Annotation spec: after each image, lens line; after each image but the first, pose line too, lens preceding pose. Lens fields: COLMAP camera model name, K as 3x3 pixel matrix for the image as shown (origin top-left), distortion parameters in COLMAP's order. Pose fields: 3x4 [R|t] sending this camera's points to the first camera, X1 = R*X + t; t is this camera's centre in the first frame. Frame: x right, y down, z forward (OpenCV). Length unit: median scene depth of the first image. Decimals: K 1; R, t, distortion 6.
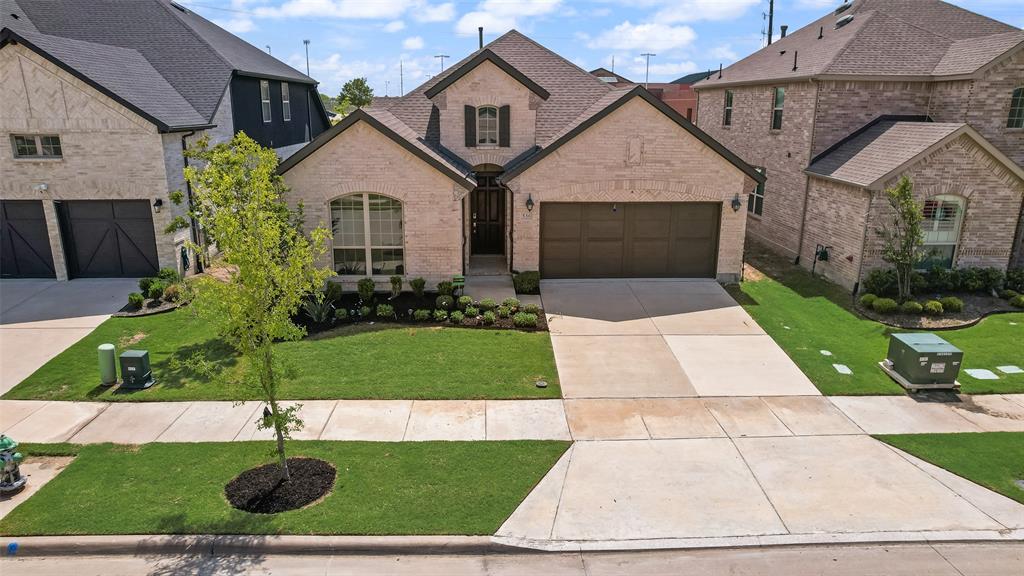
lens RADIAL K [[654.1, 0, 515.4], [0, 654.1, 292.1], [0, 0, 1]] dist [-0.050245, 0.029184]
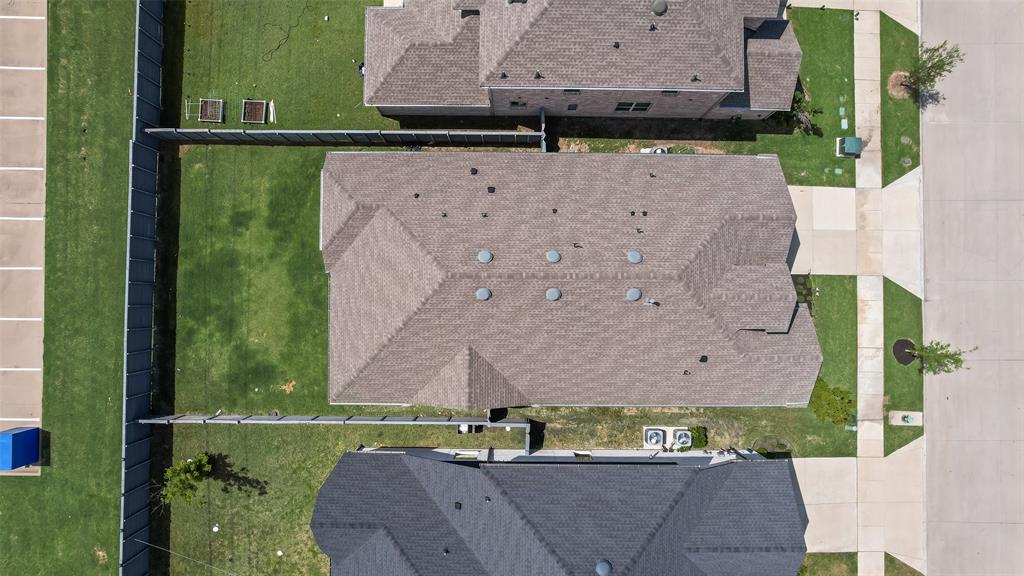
lens RADIAL K [[654.1, 0, 511.9], [0, 654.1, 289.9], [0, 0, 1]] dist [-0.050245, 0.029184]
pose [[0.050695, -0.998639, 0.012287, -0.080496], [0.269586, 0.025529, 0.962638, -2.258100], [-0.961641, -0.045489, 0.270514, 1.223518]]
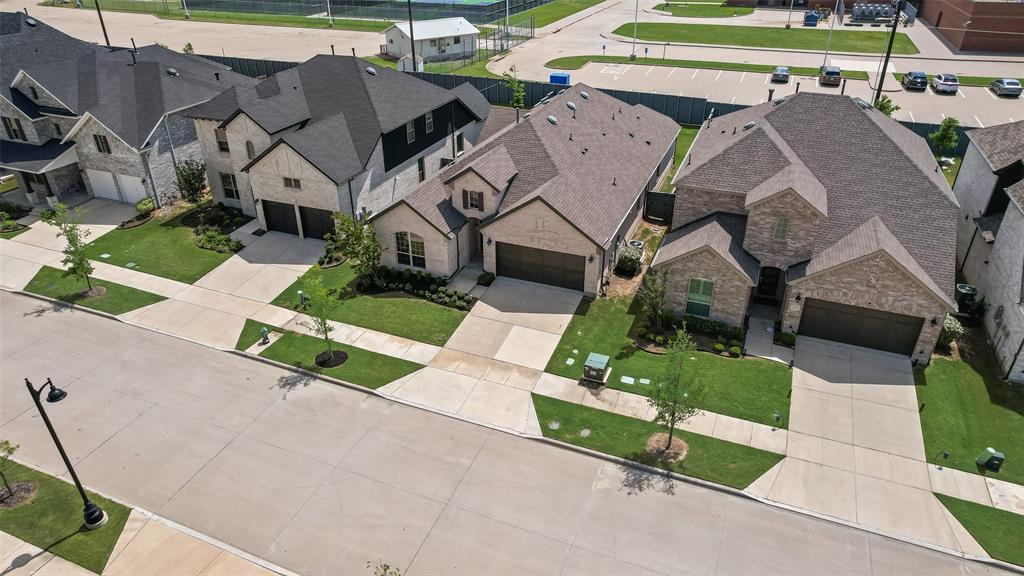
lens RADIAL K [[654.1, 0, 512.7], [0, 654.1, 290.2], [0, 0, 1]] dist [-0.050245, 0.029184]
pose [[0.910252, 0.198182, -0.363545, 0.847647], [-0.106303, 0.960438, 0.257406, -0.518037], [0.400176, -0.195658, 0.895308, -0.794589]]
